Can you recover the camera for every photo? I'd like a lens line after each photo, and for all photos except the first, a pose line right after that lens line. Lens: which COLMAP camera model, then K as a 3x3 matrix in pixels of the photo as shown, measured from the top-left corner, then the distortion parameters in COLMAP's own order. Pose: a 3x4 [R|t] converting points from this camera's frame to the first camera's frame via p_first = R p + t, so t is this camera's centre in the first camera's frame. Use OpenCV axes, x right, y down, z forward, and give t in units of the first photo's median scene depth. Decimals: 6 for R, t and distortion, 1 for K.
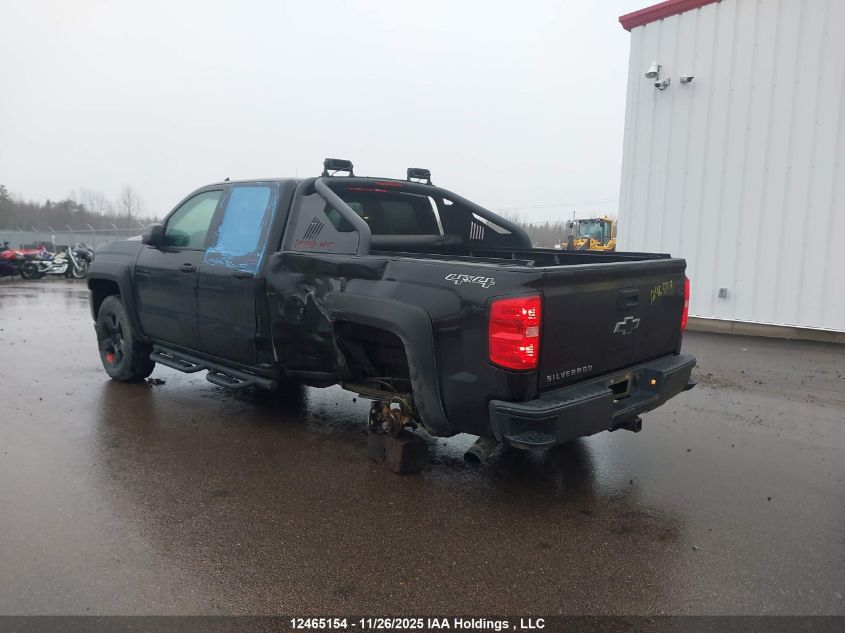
lens RADIAL K [[675.5, 0, 422.5], [0, 675.5, 316.5], [0, 0, 1]] dist [-0.001136, -0.001565]
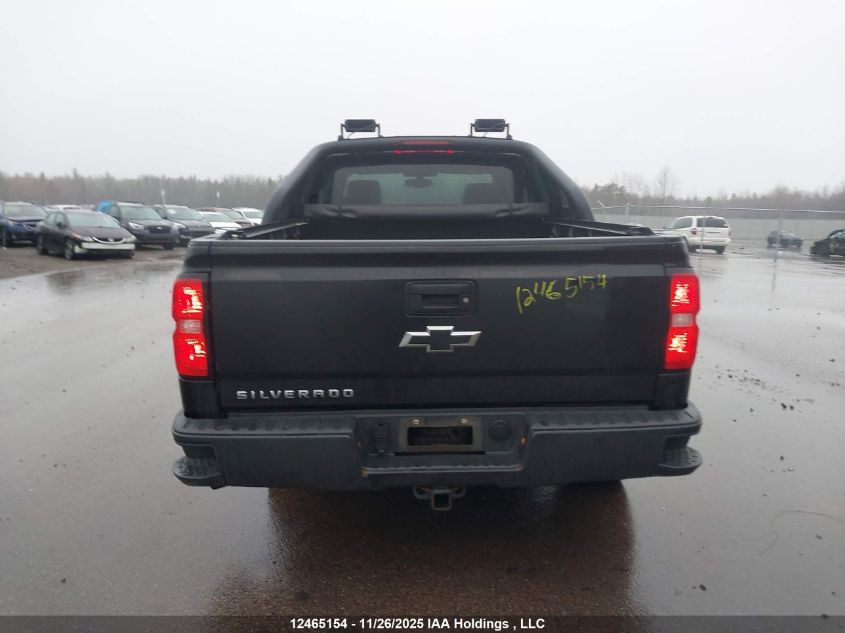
lens RADIAL K [[675.5, 0, 422.5], [0, 675.5, 316.5], [0, 0, 1]] dist [-0.001136, -0.001565]
pose [[0.712616, 0.091158, -0.695607, 0.508936], [-0.071087, 0.995801, 0.057672, -0.029382], [0.697944, 0.008350, 0.716104, 0.382991]]
